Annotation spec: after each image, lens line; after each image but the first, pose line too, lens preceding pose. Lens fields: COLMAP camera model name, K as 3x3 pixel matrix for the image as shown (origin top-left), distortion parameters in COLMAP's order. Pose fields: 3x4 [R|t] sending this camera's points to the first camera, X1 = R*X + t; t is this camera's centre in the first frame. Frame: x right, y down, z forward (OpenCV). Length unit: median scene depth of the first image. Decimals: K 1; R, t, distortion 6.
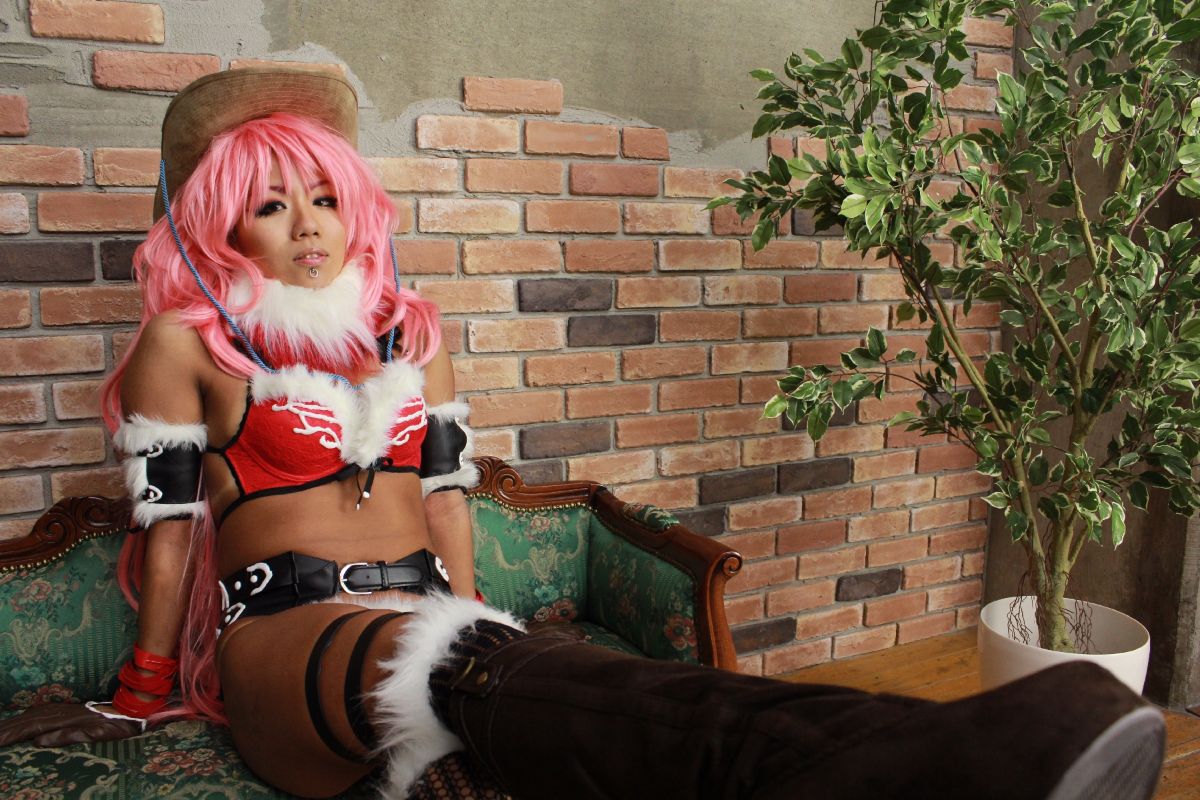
lens RADIAL K [[999.6, 0, 595.3], [0, 999.6, 395.9], [0, 0, 1]] dist [-0.167674, 0.146857]
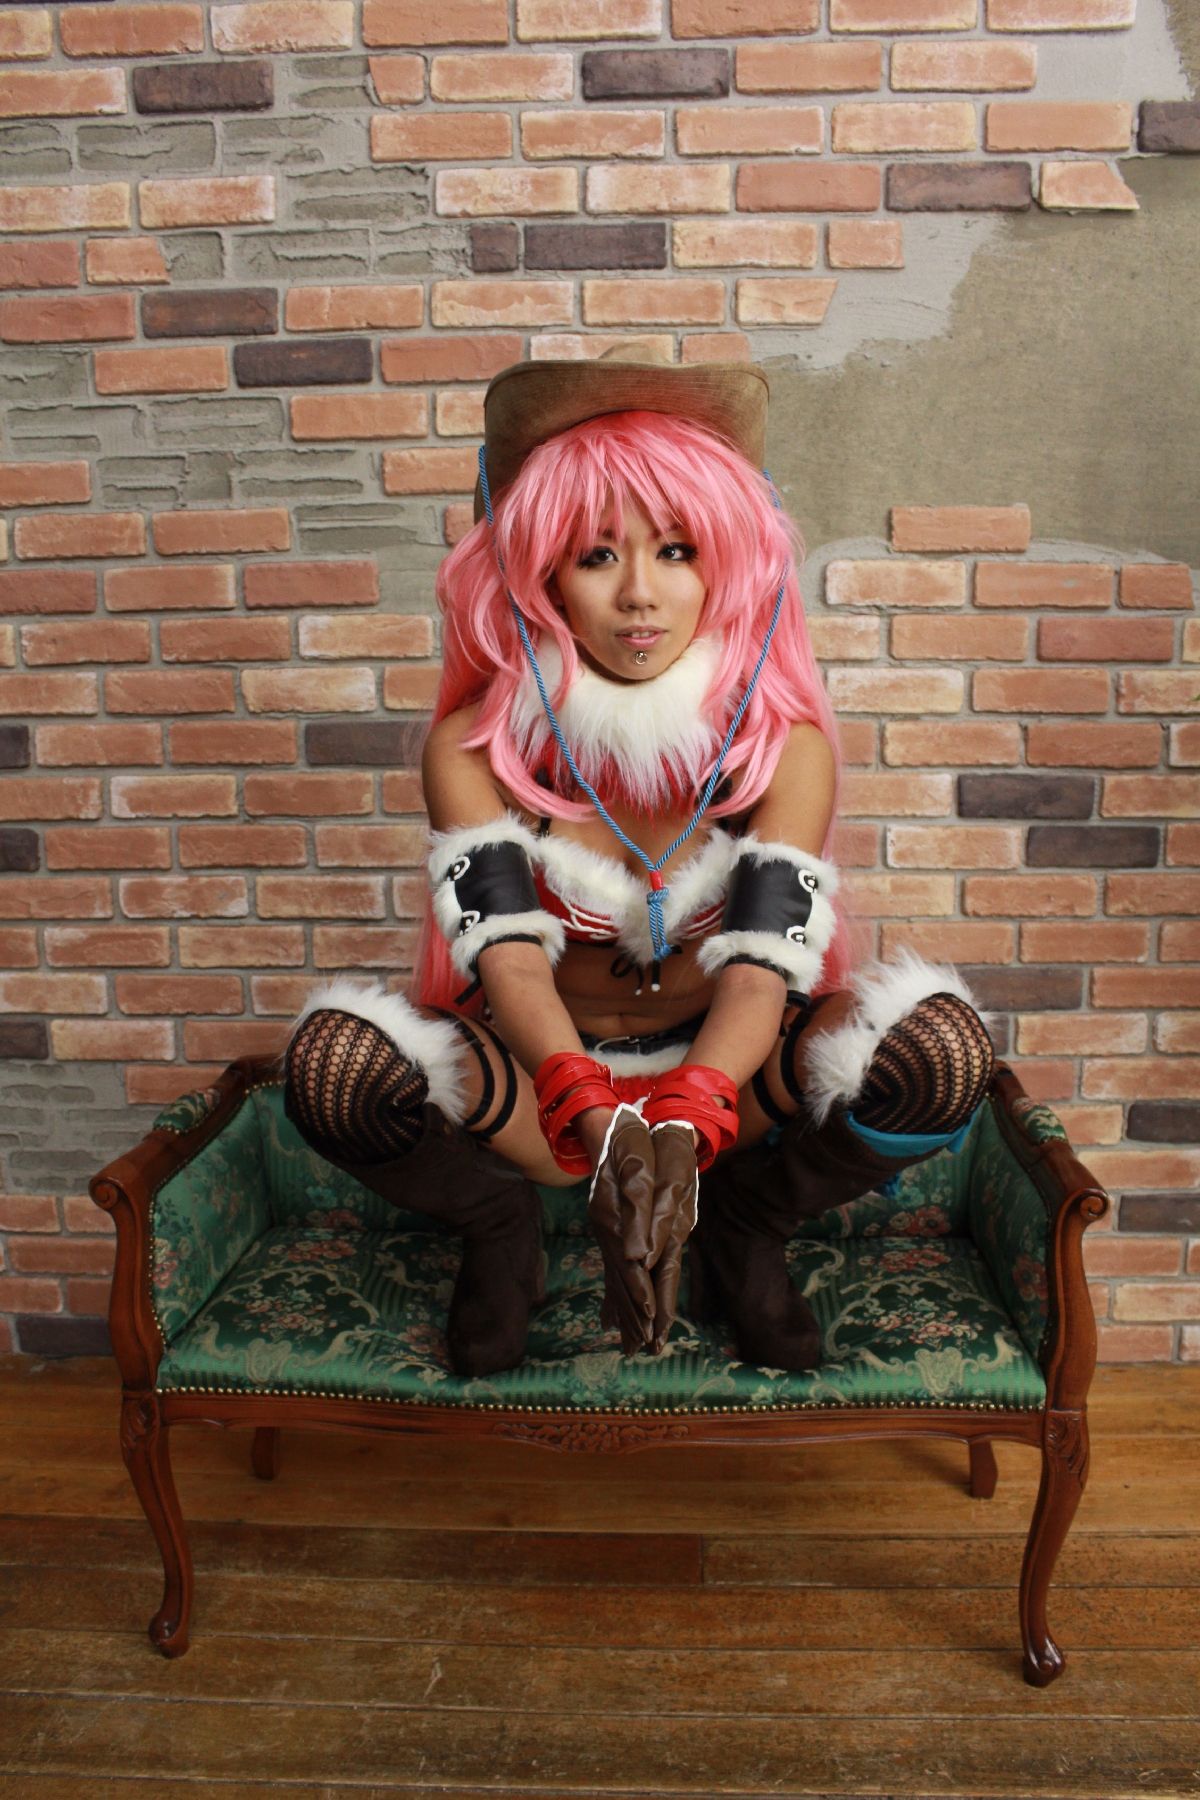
lens RADIAL K [[1499.3, 0, 592.9], [0, 1499.3, 898.4], [0, 0, 1]] dist [-0.167674, 0.146857]
pose [[0.880496, 0.086811, -0.466037, 0.218707], [-0.061917, 0.995728, 0.068496, -0.086662], [0.469993, -0.031455, 0.882110, -0.125727]]
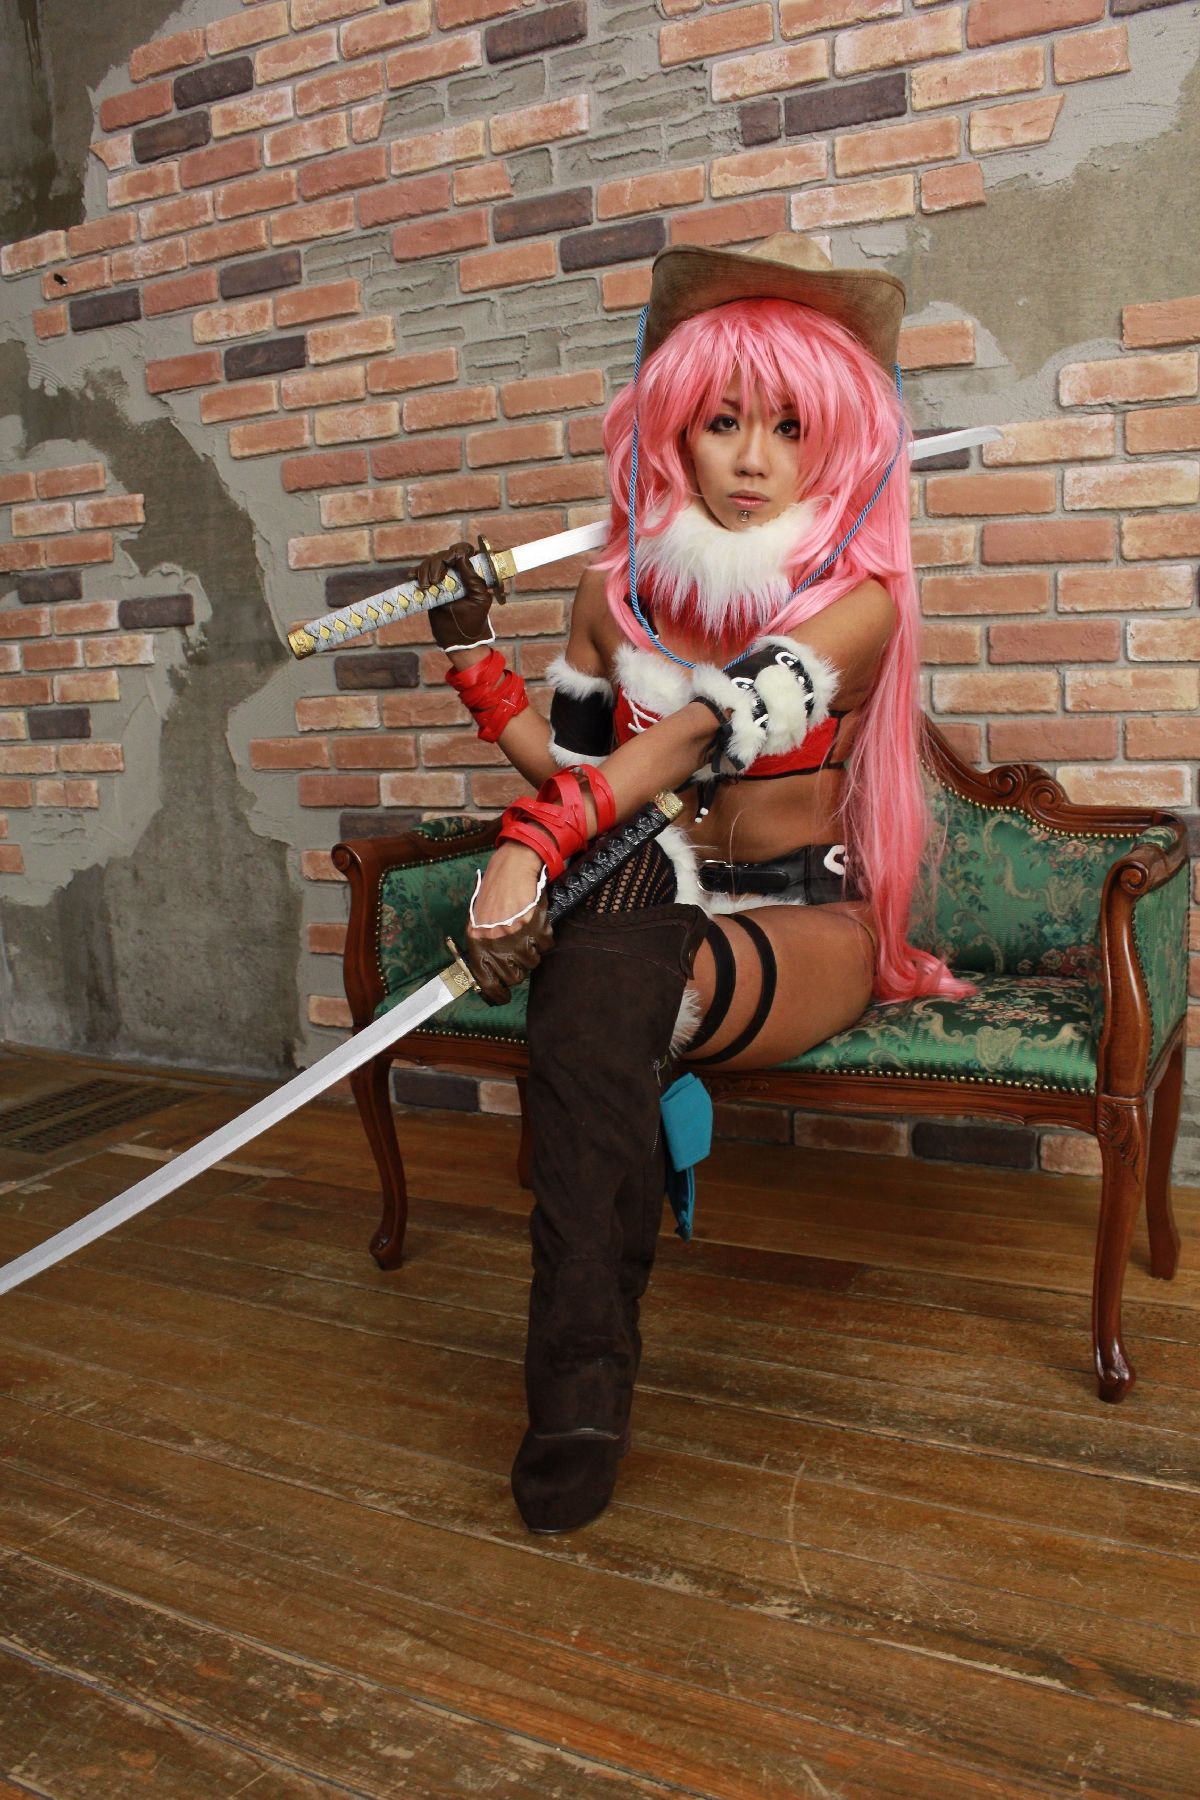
lens RADIAL K [[1499.3, 0, 596.4], [0, 1499.3, 897.0], [0, 0, 1]] dist [-0.167674, 0.146857]
pose [[0.592747, 0.099887, -0.799171, 0.582172], [-0.080668, 0.994653, 0.064489, 0.103578], [0.801339, 0.026242, 0.597635, -0.018414]]
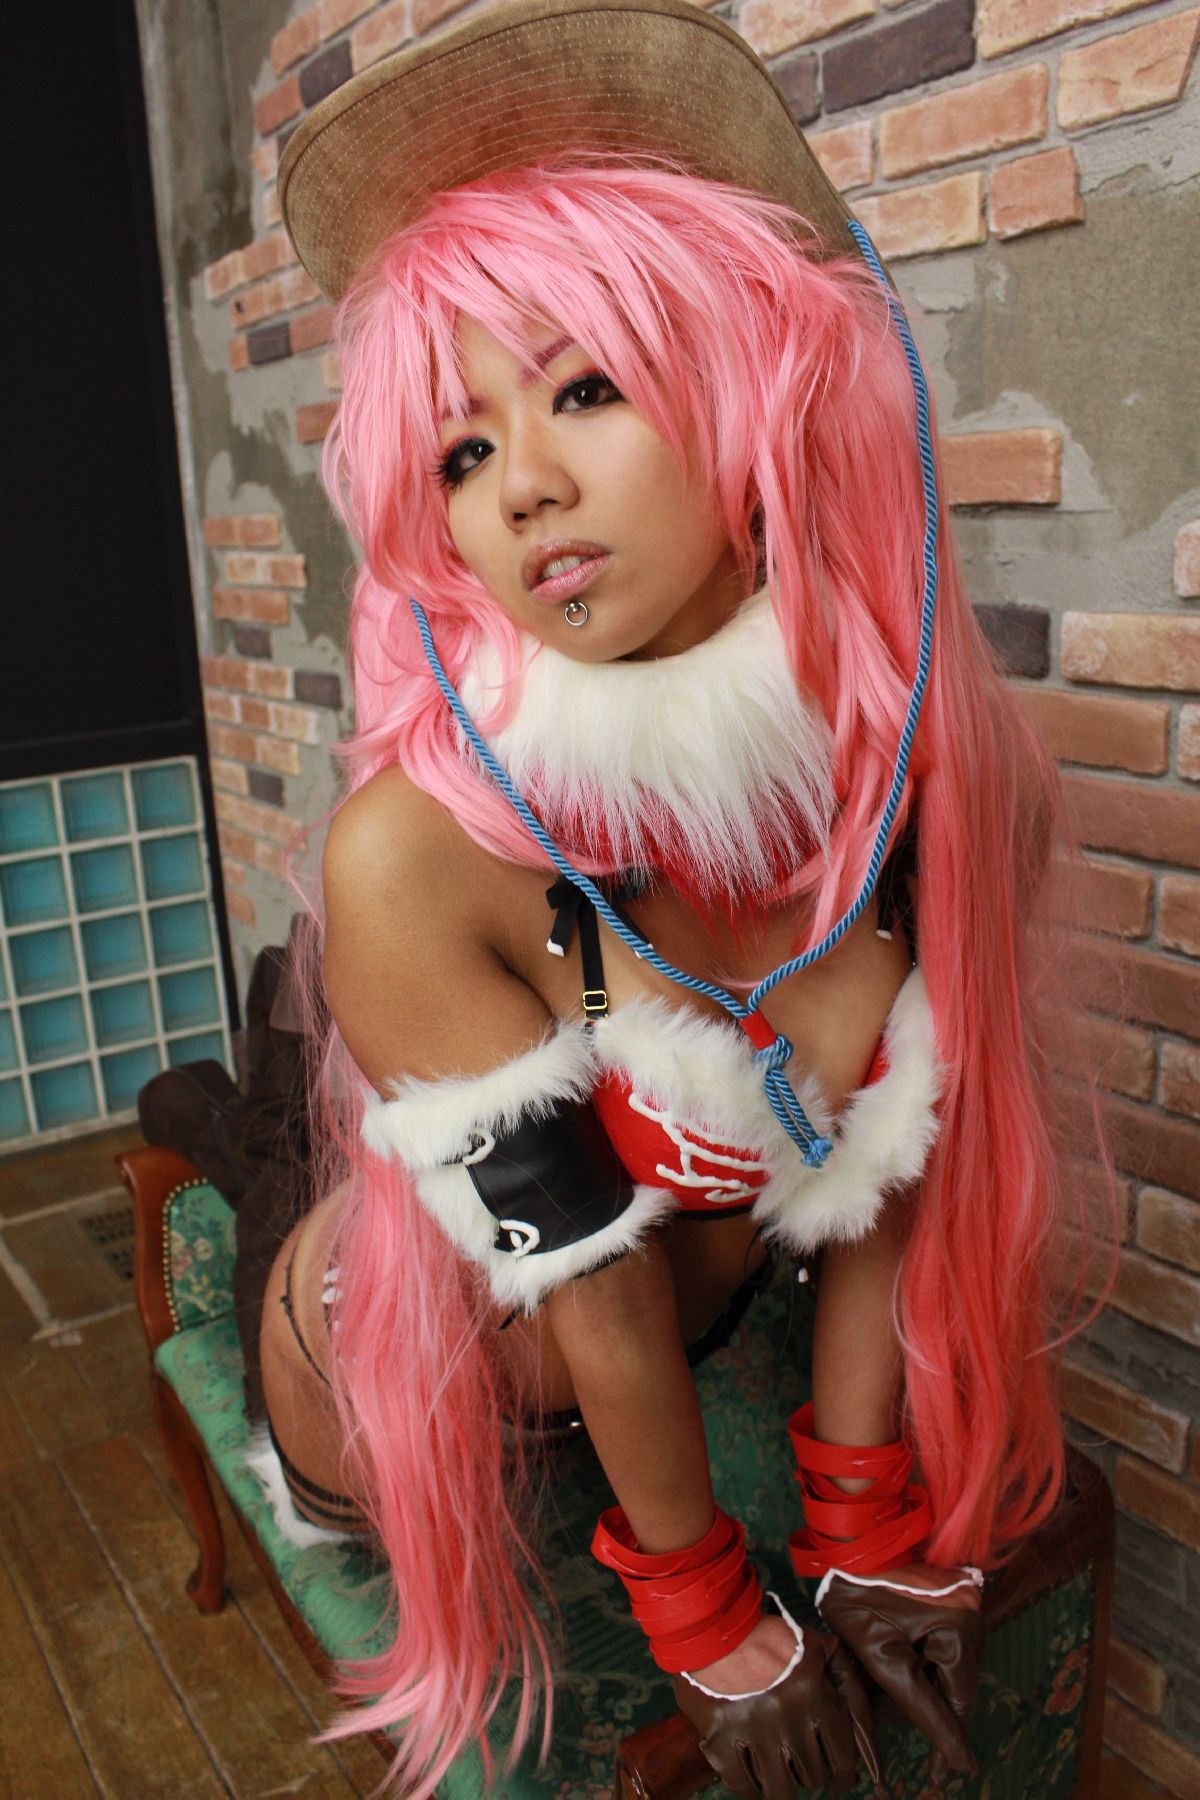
lens RADIAL K [[1499.3, 0, 592.2], [0, 1499.3, 897.6], [0, 0, 1]] dist [-0.167674, 0.146857]
pose [[0.141362, 0.238455, -0.960810, 0.450354], [-0.101995, 0.968899, 0.225457, -0.234963], [0.984690, 0.066127, 0.161287, 0.619276]]
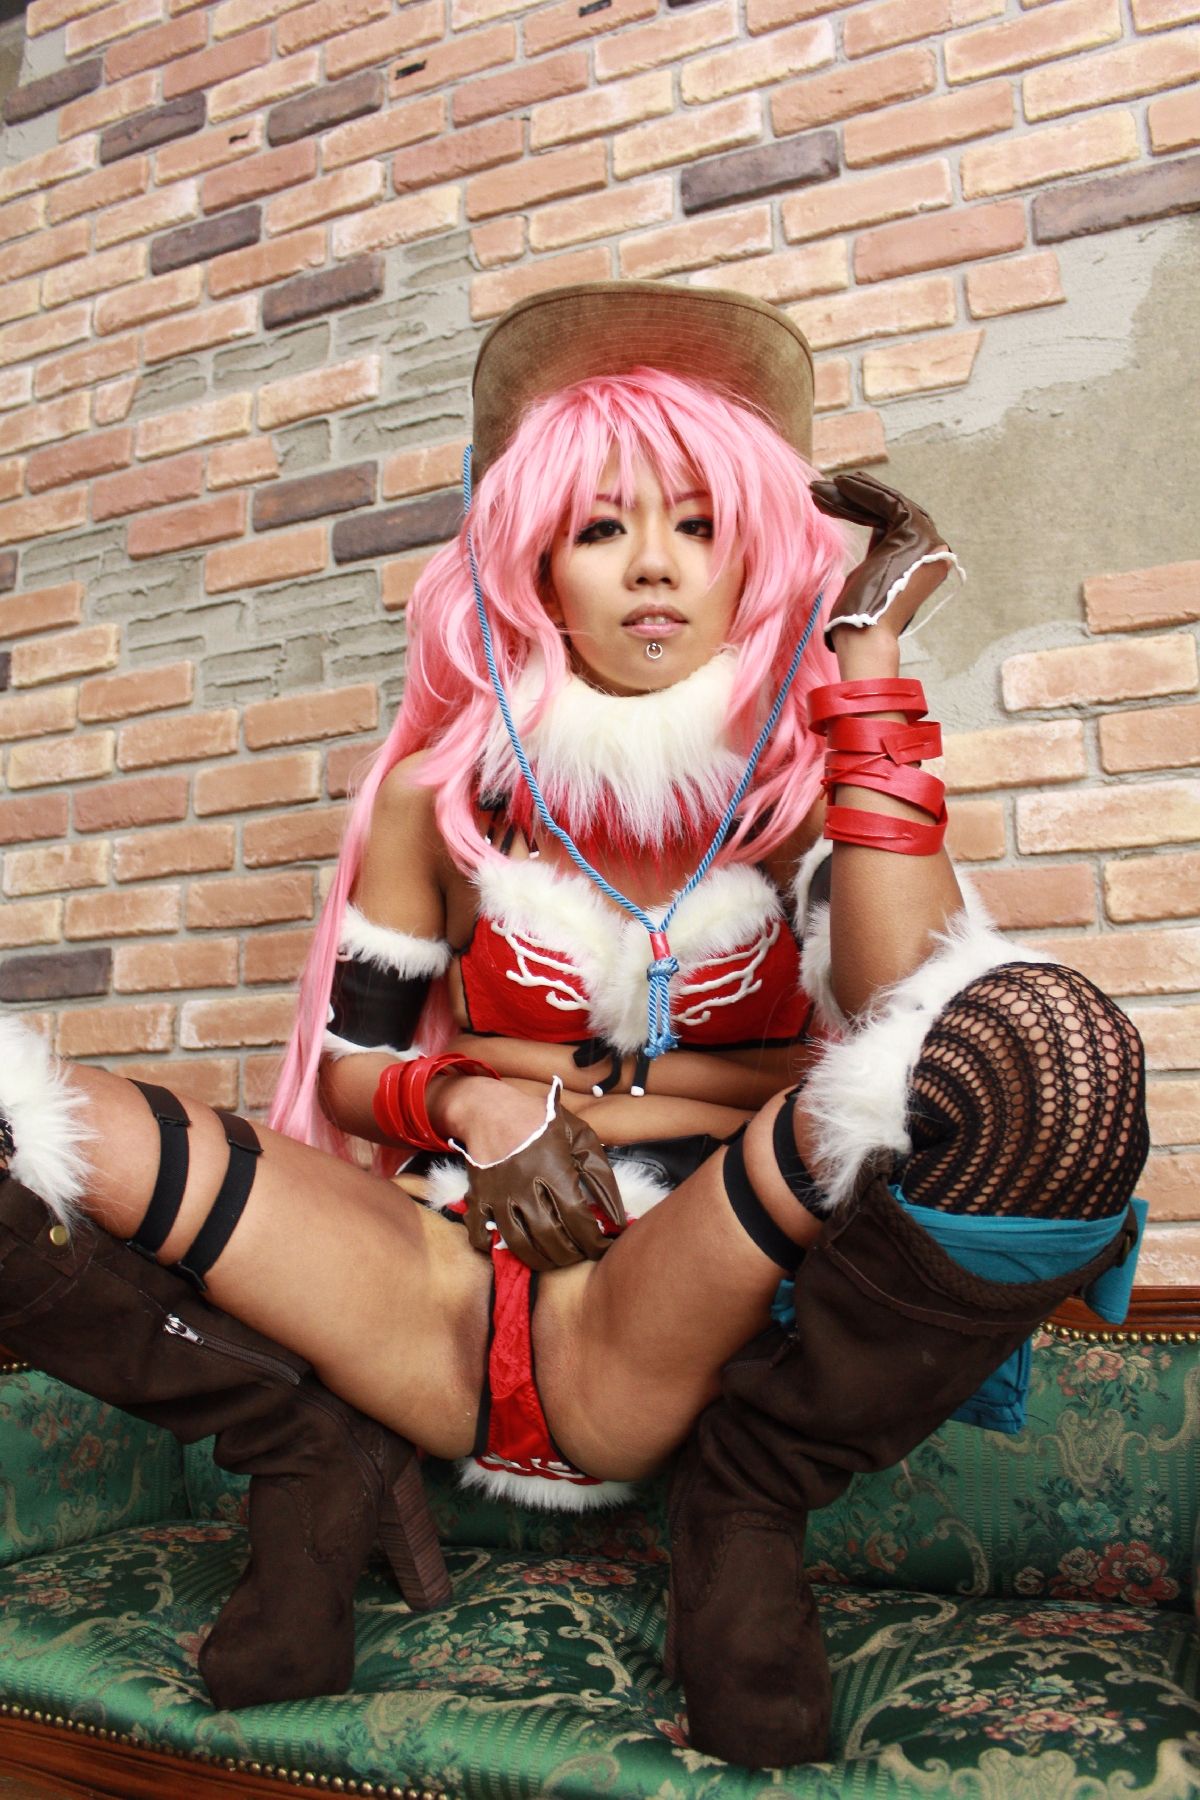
lens RADIAL K [[1499.3, 0, 600.7], [0, 1499.3, 894.2], [0, 0, 1]] dist [-0.167674, 0.146857]
pose [[0.663138, -0.147963, -0.733727, 0.275158], [-0.096194, 0.955290, -0.279584, 0.112991], [0.742290, 0.255983, 0.619256, 0.307362]]
